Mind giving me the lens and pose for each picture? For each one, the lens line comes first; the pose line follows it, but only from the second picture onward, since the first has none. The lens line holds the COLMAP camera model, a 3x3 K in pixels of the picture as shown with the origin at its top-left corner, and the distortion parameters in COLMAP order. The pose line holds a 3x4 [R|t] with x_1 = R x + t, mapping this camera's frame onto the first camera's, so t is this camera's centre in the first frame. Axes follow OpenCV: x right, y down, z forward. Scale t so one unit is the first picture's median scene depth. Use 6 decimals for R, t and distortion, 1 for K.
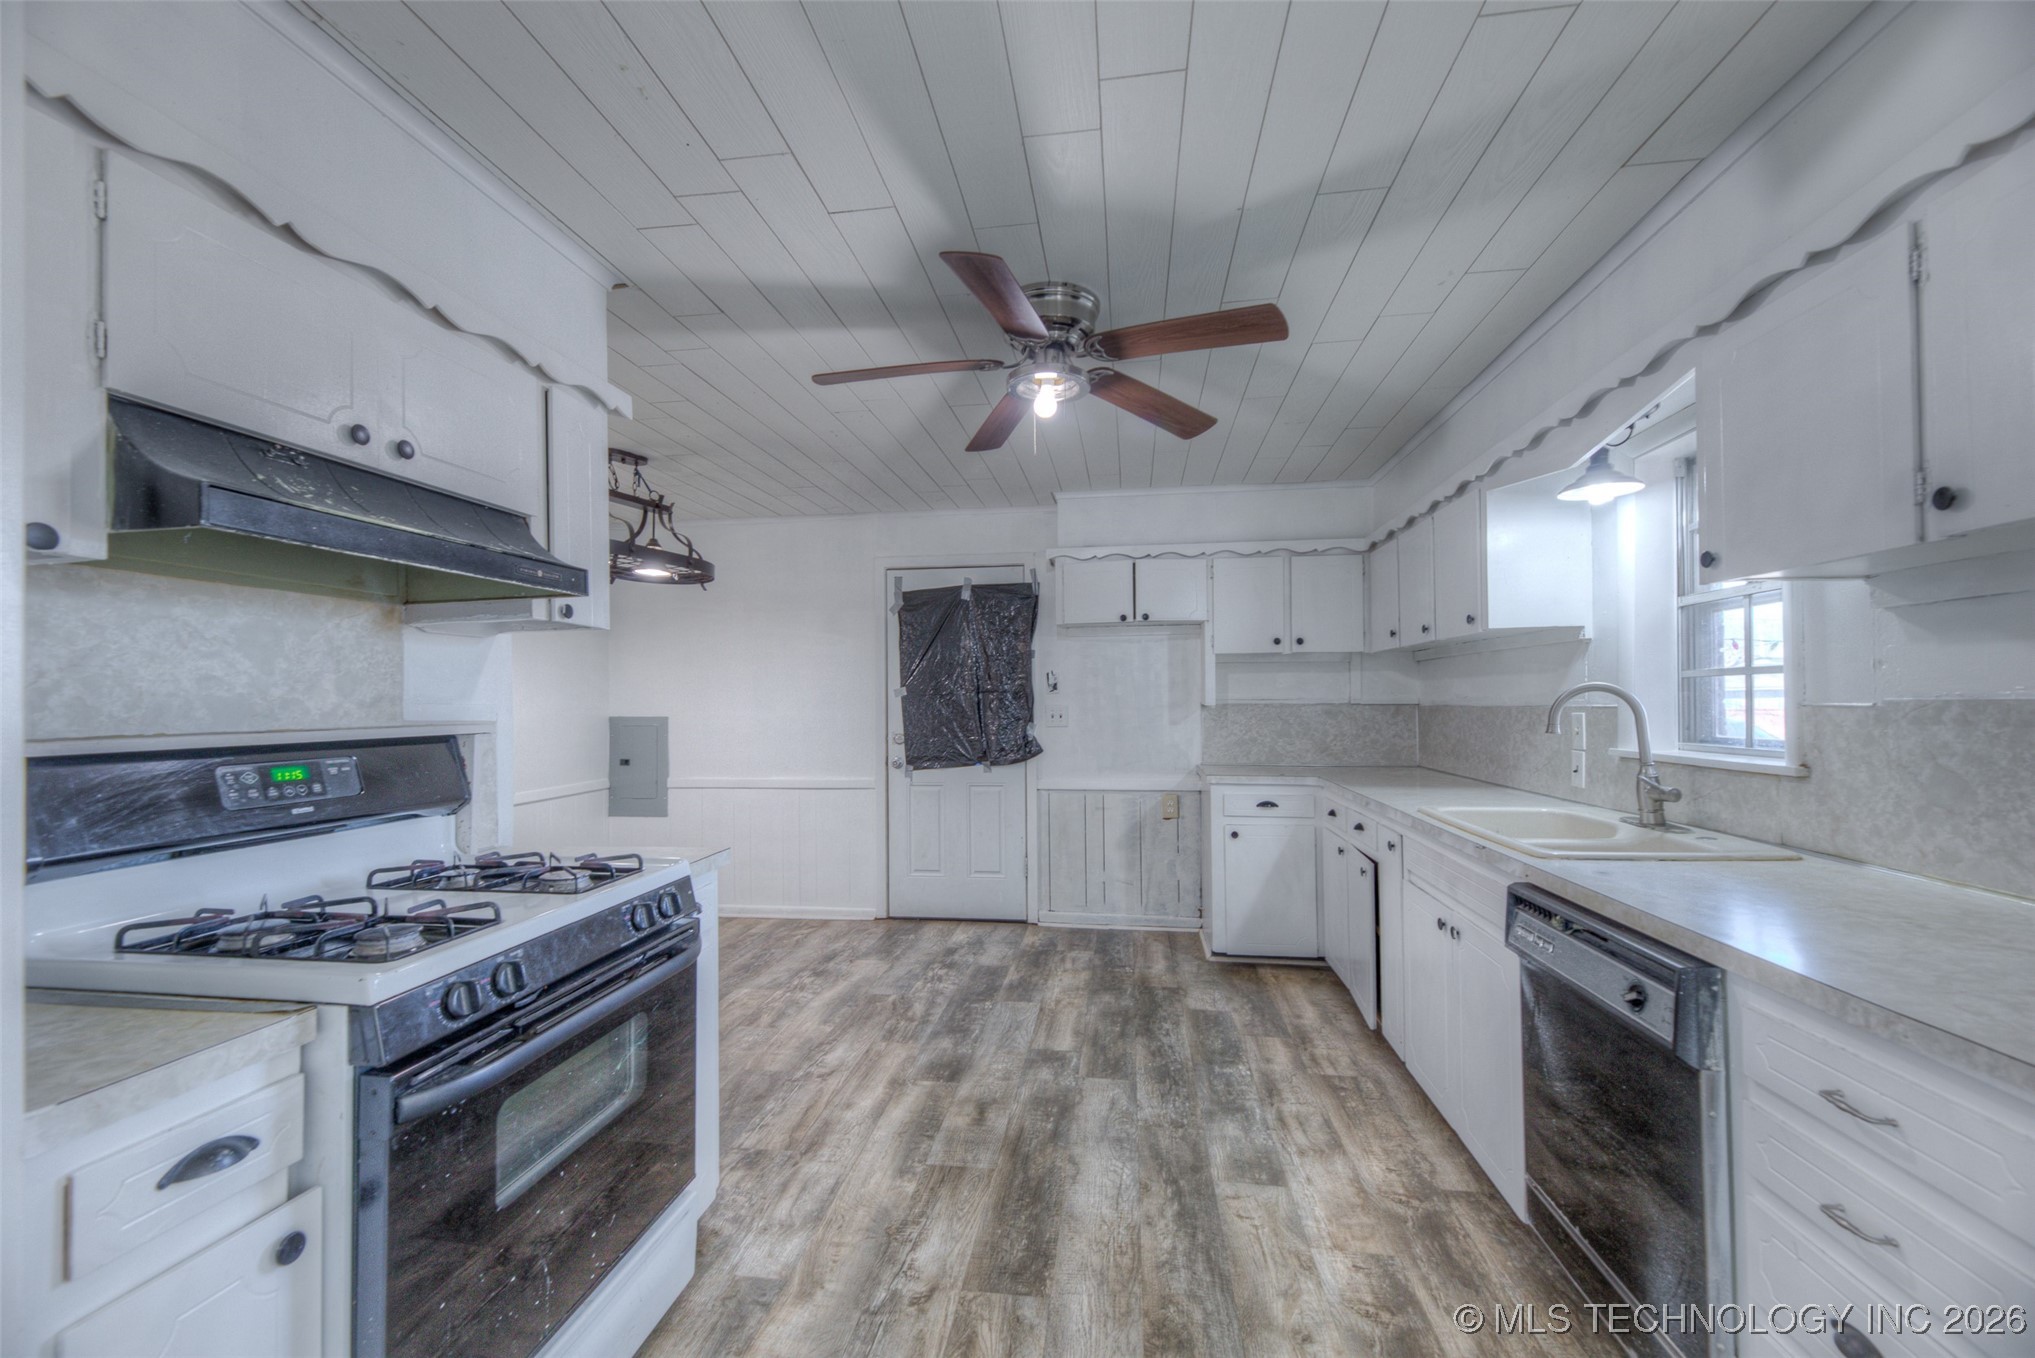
lens RADIAL K [[829.5, 0, 1008.8], [0, 829.5, 686.5], [0, 0, 1]] dist [0.011875, -0.003640]
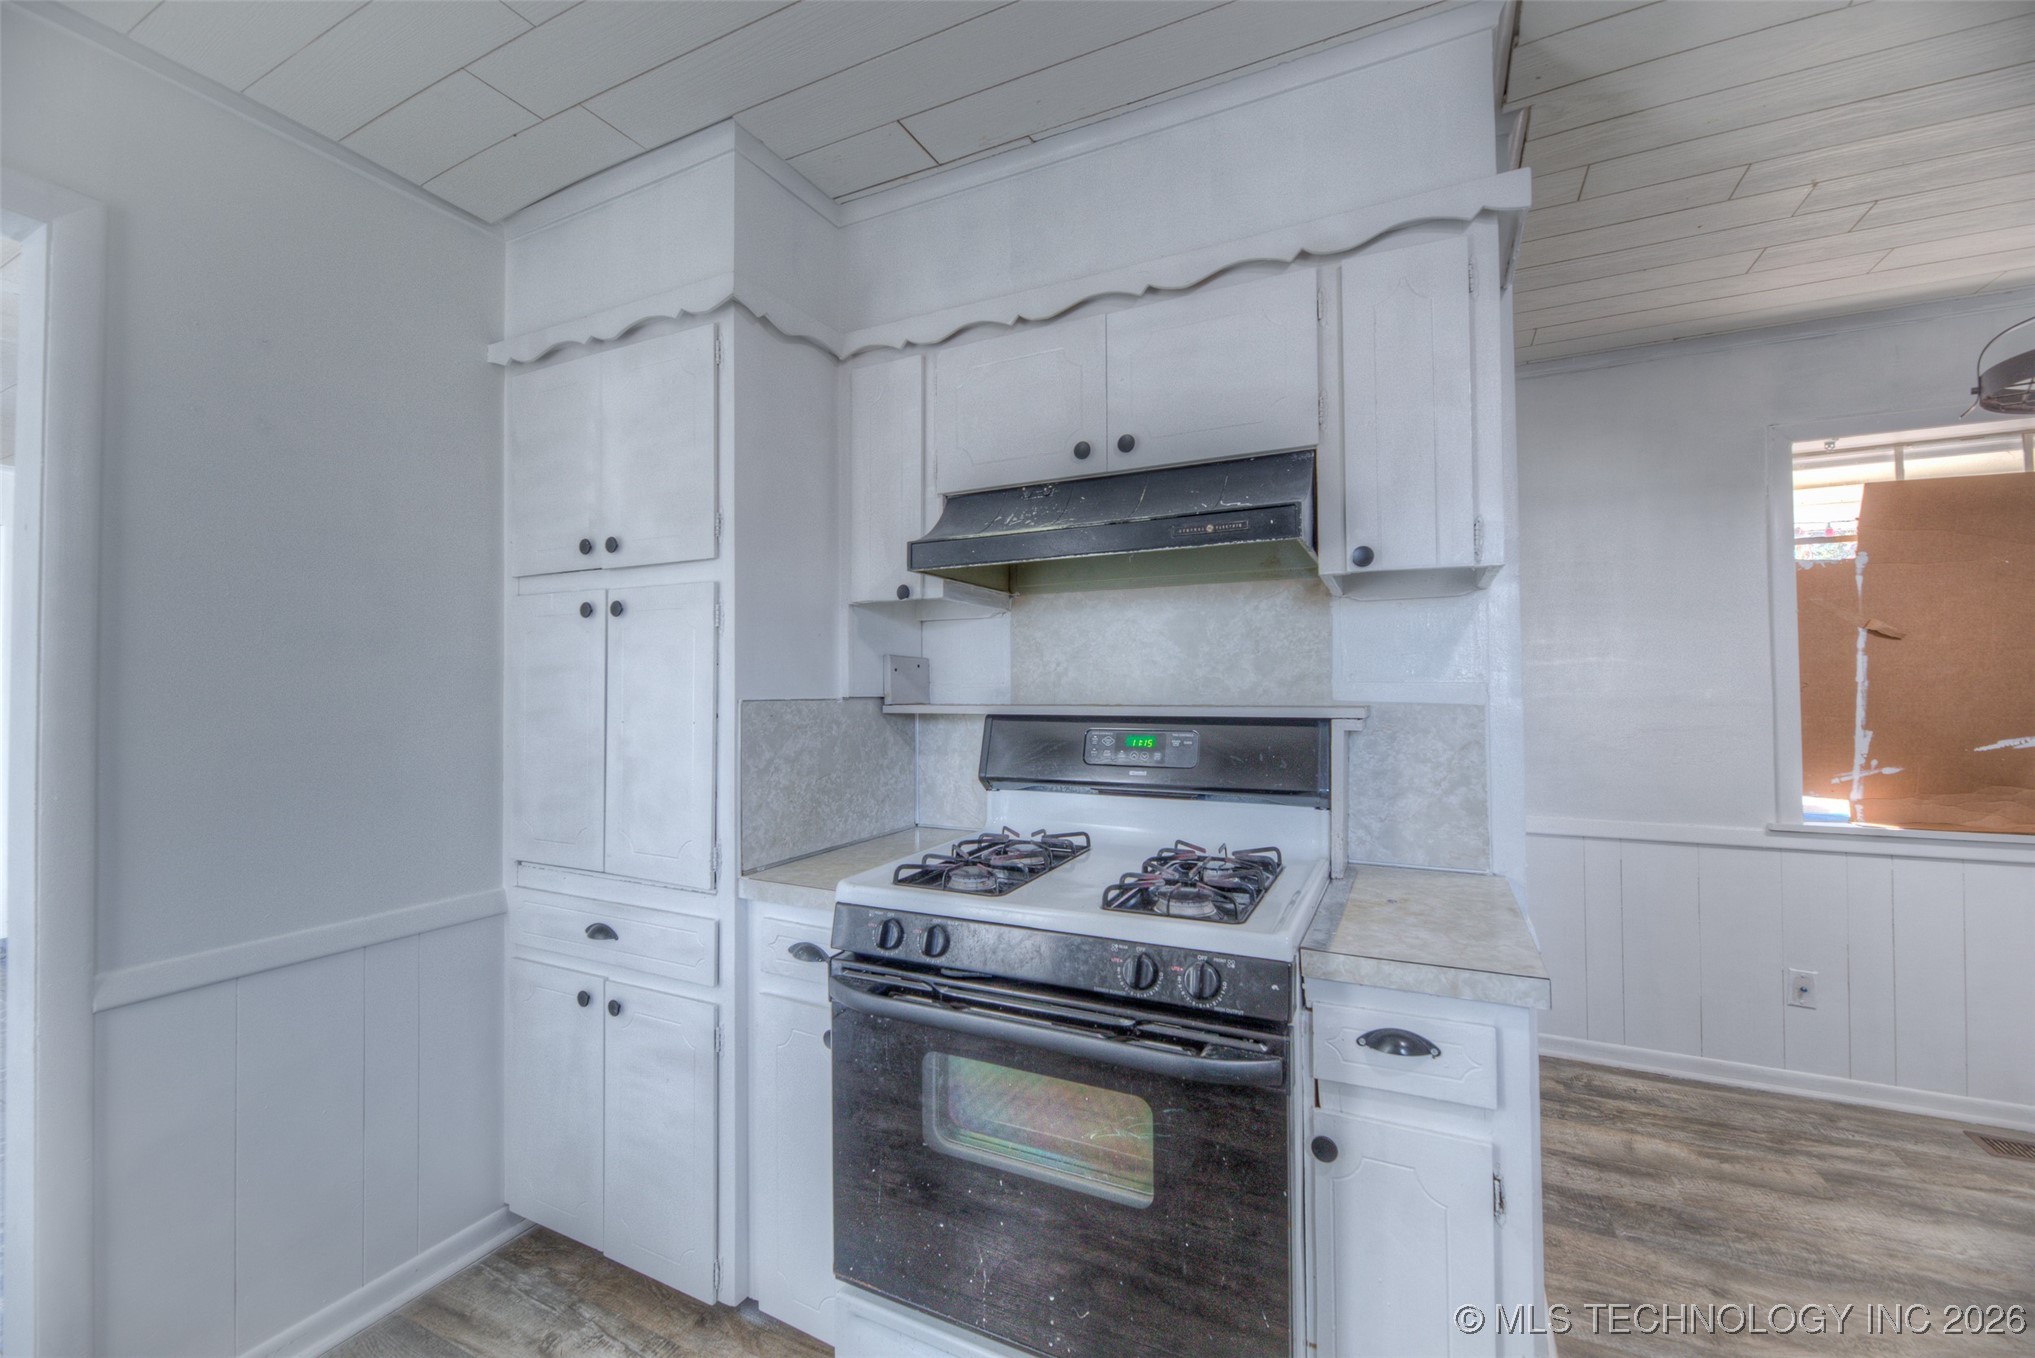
lens RADIAL K [[826.2, 0, 1015.8], [0, 826.2, 672.4], [0, 0, 1]] dist [0.002243, -0.003279]
pose [[-0.311351, -0.002778, -0.950291, 0.159830], [0.024818, 0.999631, -0.011053, 0.007147], [0.949971, -0.027026, -0.311168, 0.602300]]
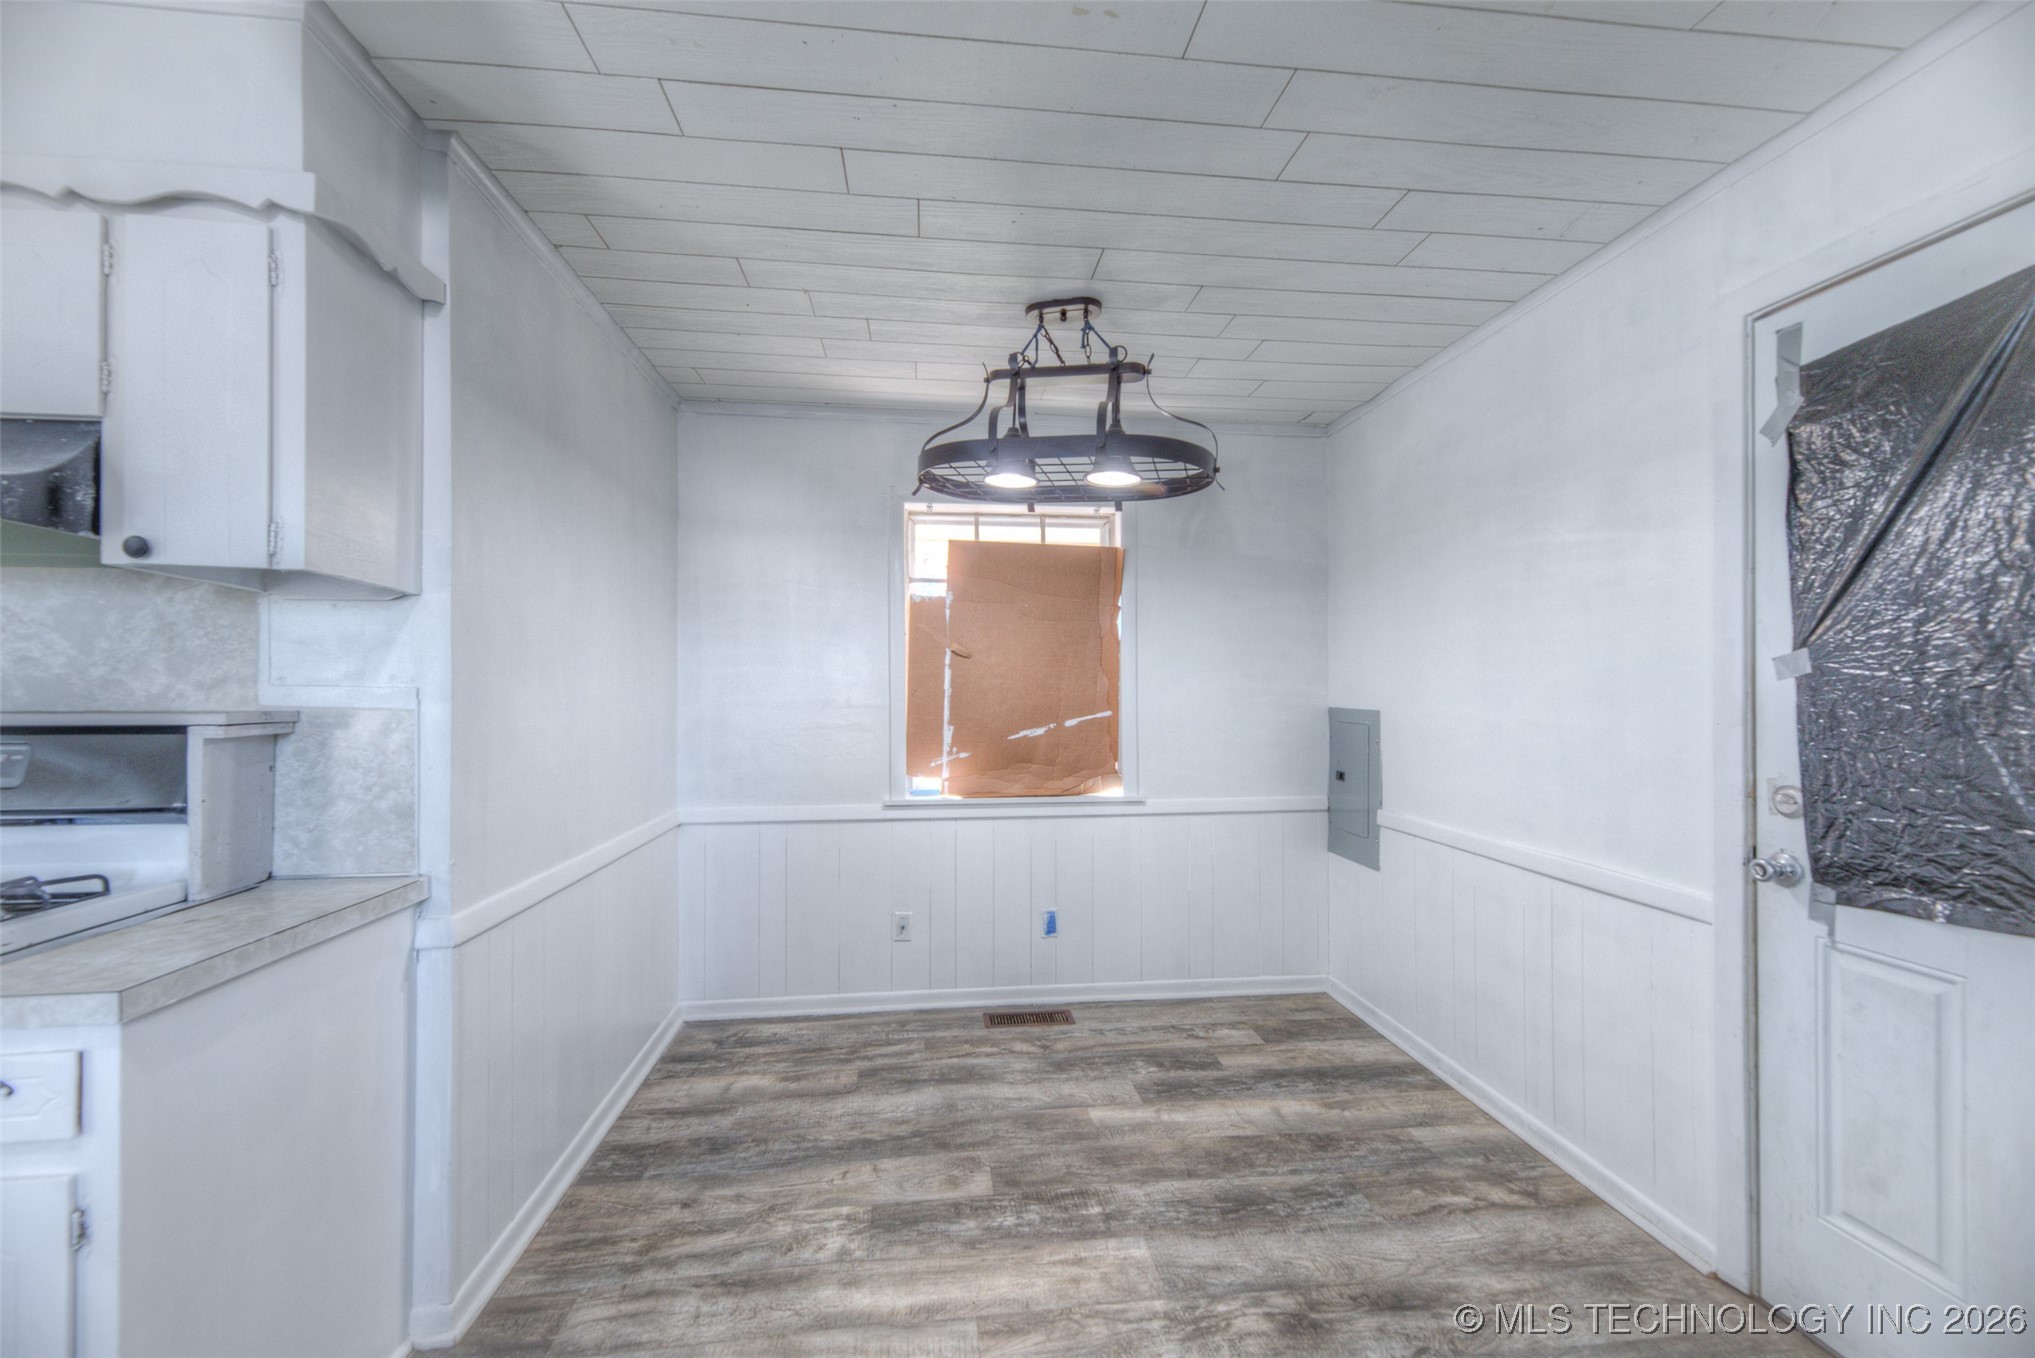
lens RADIAL K [[808.8, 0, 1013.7], [0, 808.8, 684.4], [0, 0, 1]] dist [0.013218, -0.004154]
pose [[0.258529, 0.006267, -0.965983, 0.175639], [0.011378, 0.999890, 0.009532, 0.012913], [0.965937, -0.013455, 0.258429, 0.967672]]
